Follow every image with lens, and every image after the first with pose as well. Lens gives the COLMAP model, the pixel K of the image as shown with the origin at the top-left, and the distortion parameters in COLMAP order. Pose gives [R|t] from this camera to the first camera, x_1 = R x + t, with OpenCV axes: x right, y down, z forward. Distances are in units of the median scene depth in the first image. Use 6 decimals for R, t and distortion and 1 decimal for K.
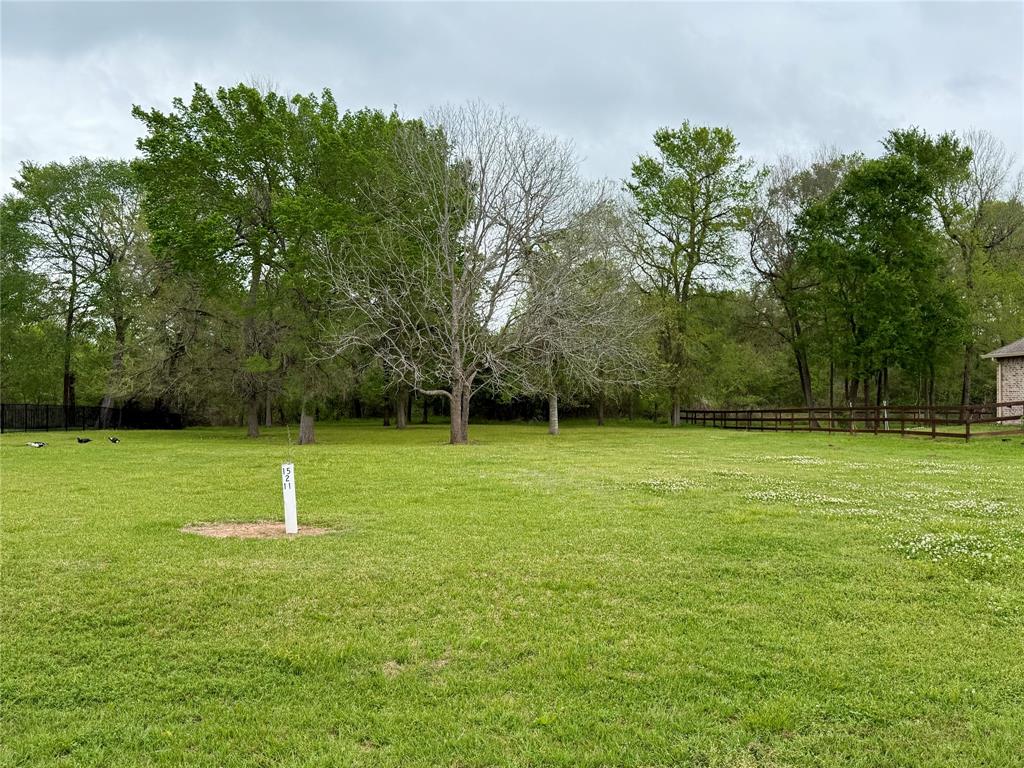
lens RADIAL K [[914.8, 0, 507.6], [0, 914.8, 389.3], [0, 0, 1]] dist [0.168176, -0.325262]
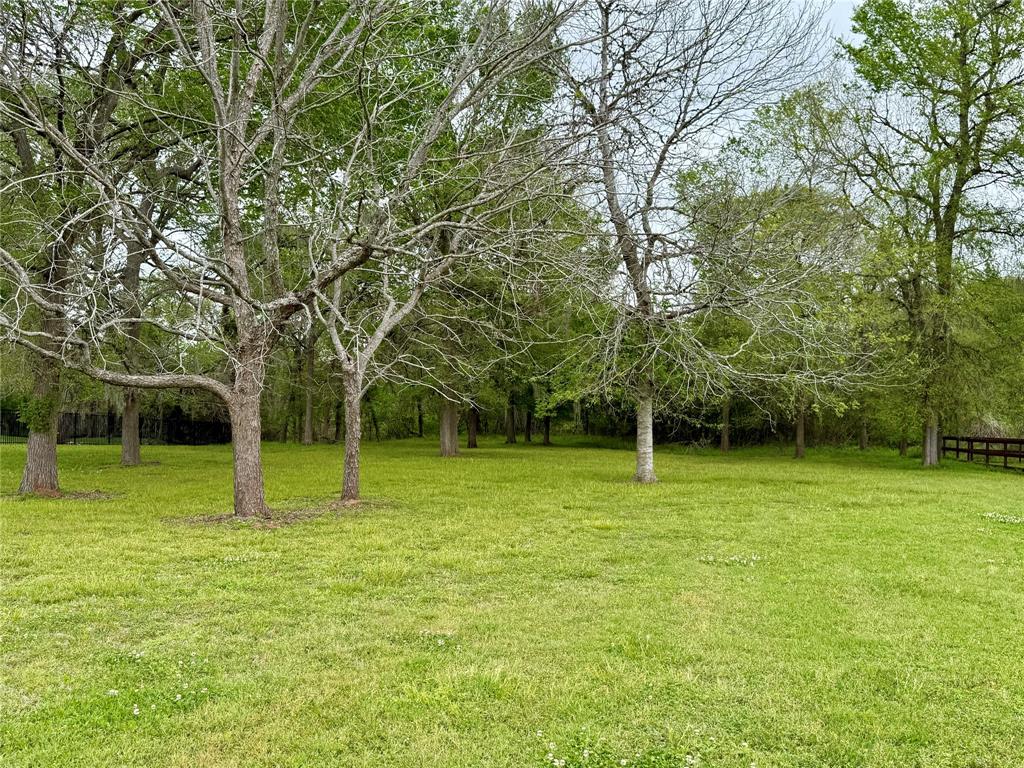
lens RADIAL K [[921.9, 0, 515.9], [0, 921.9, 391.2], [0, 0, 1]] dist [0.157492, -0.331829]
pose [[0.965264, 0.012333, -0.260986, 0.094497], [-0.015950, 0.999804, -0.011748, 0.006253], [0.260790, 0.015502, 0.965271, 0.411157]]
